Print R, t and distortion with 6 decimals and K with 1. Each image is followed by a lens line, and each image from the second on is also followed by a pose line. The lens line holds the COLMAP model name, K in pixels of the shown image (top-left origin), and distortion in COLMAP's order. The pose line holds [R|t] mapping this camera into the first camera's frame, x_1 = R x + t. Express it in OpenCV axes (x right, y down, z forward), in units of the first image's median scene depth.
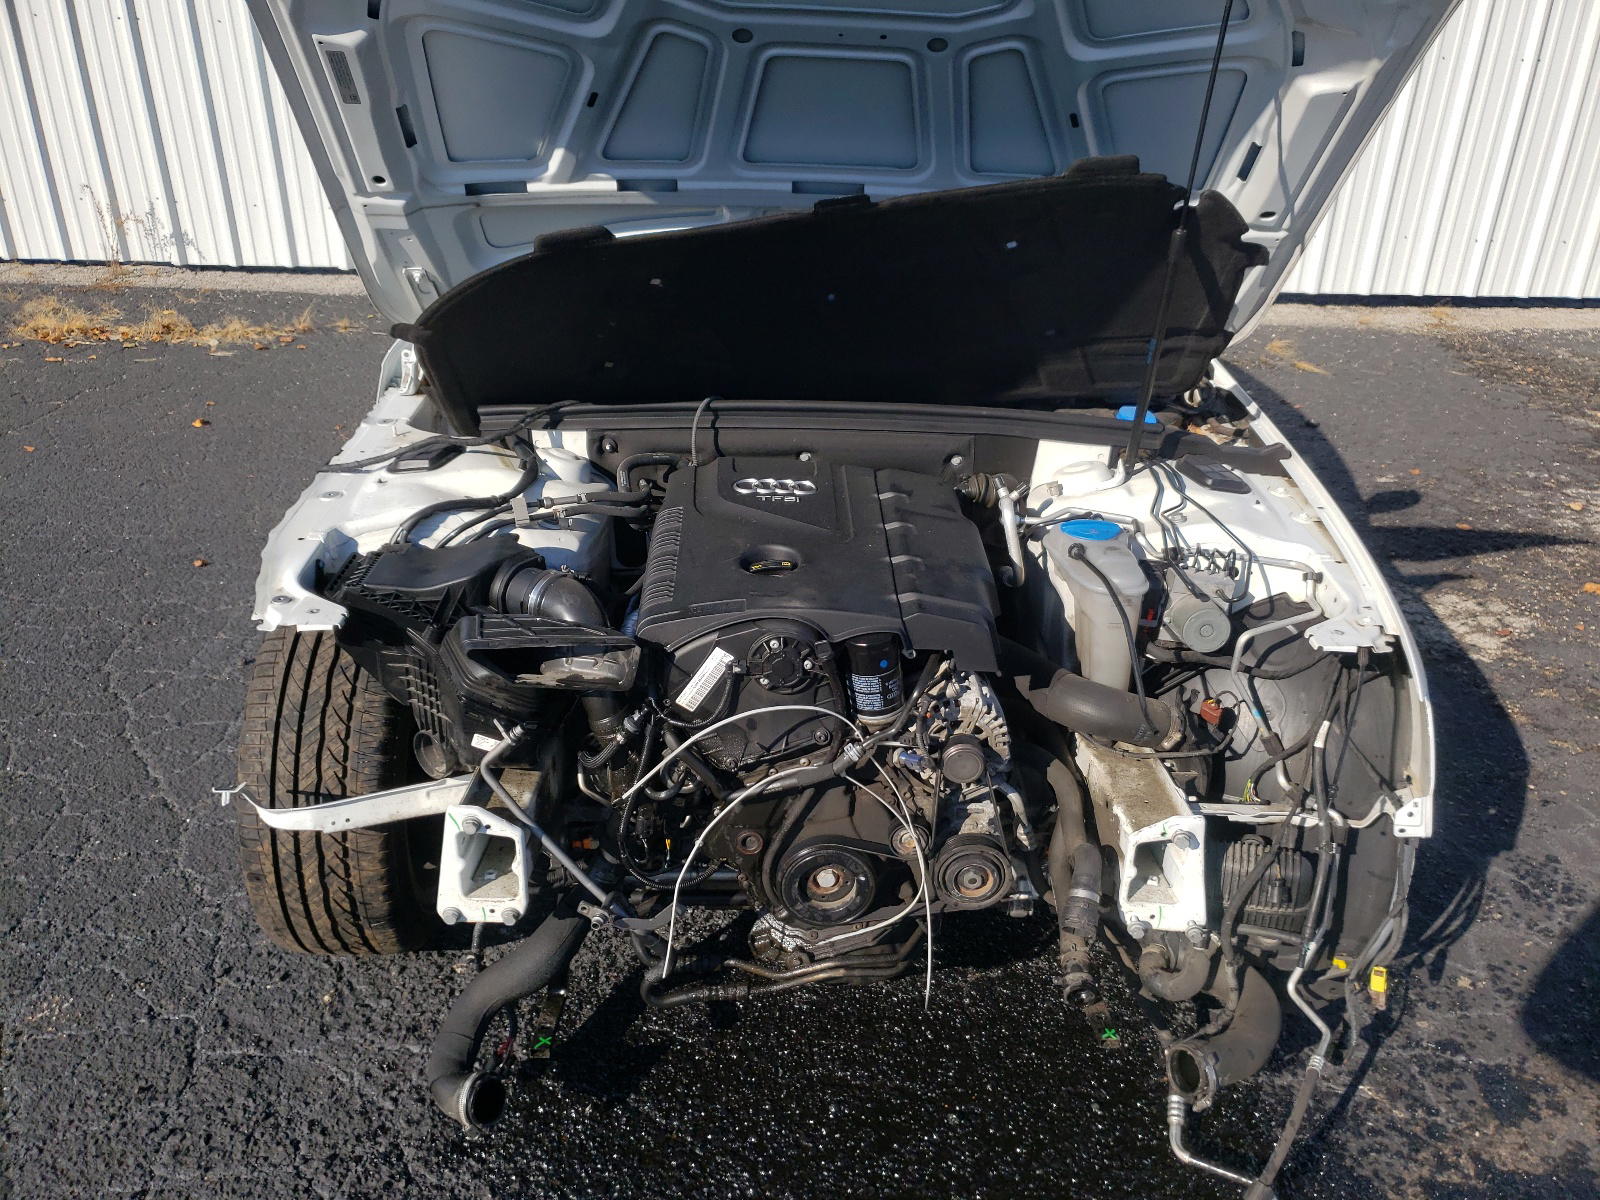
lens RADIAL K [[1223.2, 0, 800.7], [0, 1223.2, 629.7], [0, 0, 1]] dist [-0.066292, 0.105046]
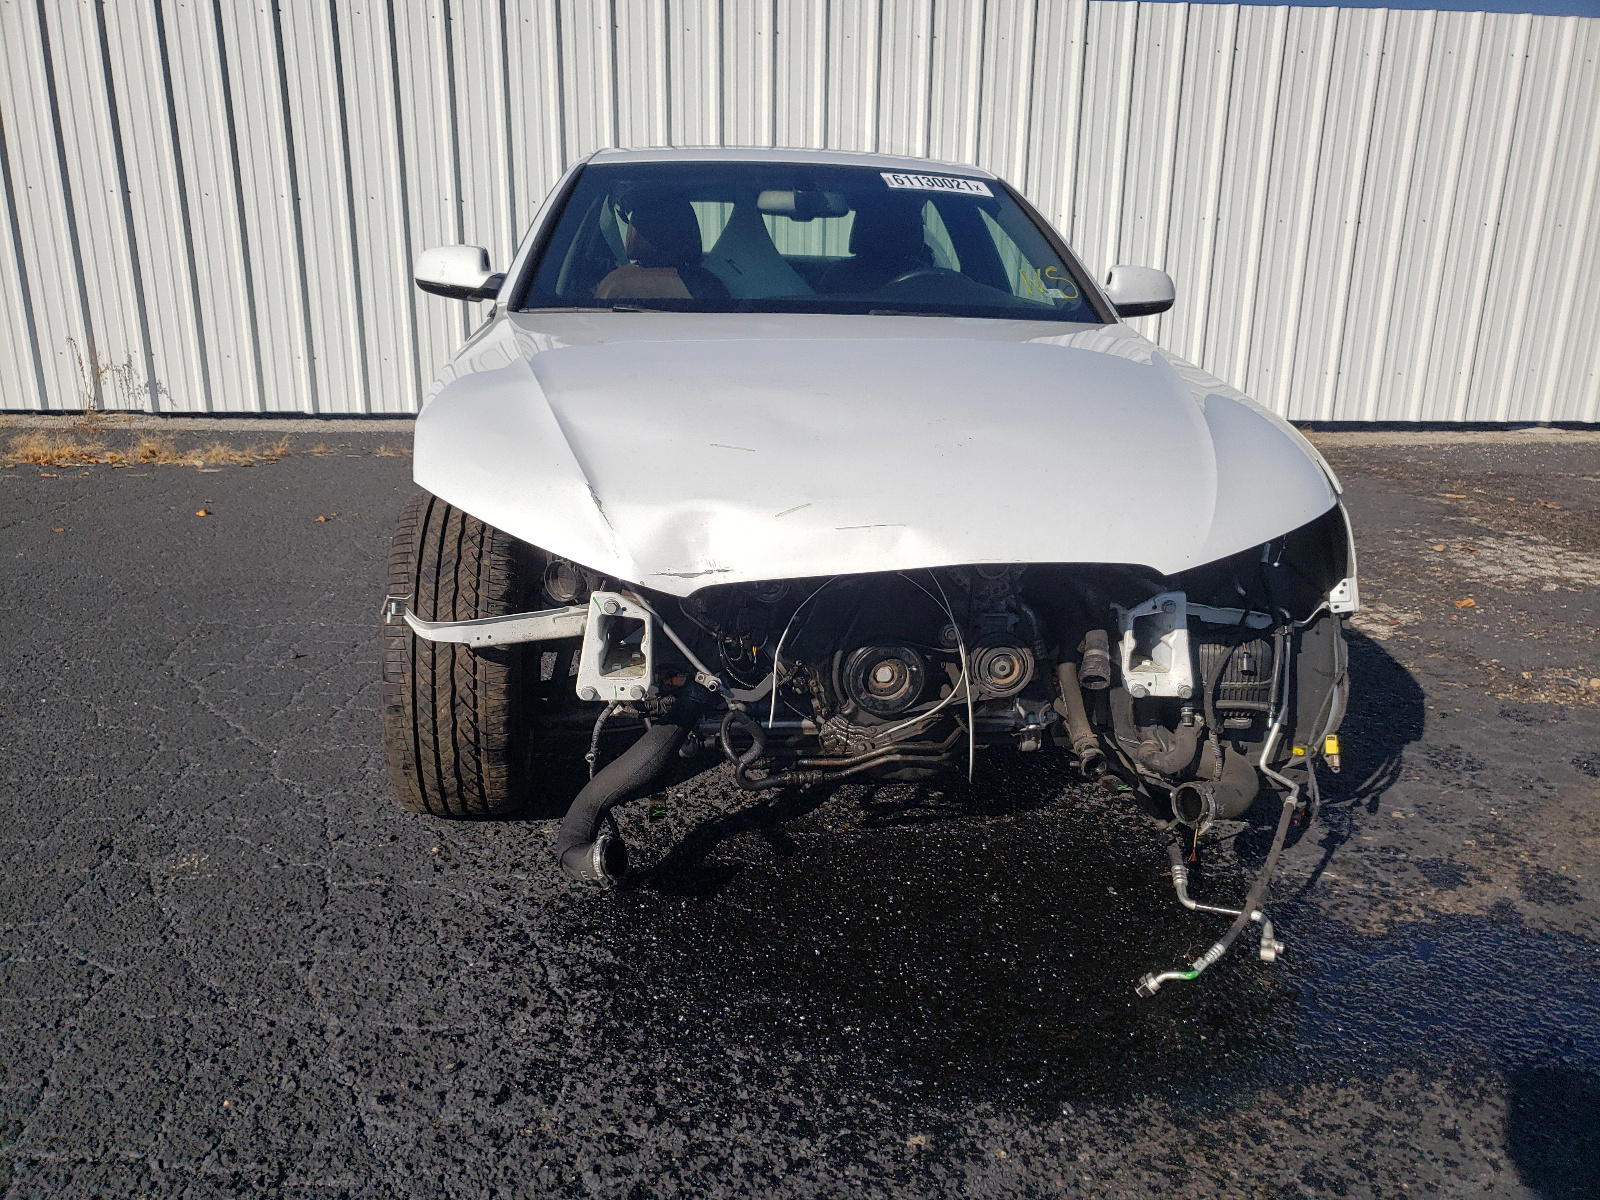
lens RADIAL K [[1174.7, 0, 800.0], [0, 1174.7, 600.0], [0, 0, 1]] dist [-0.000671, 0.000308]
pose [[0.997106, -0.030852, 0.069483, -0.127387], [0.041509, 0.986633, -0.157581, 0.278160], [-0.063693, 0.160009, 0.985059, -0.152711]]
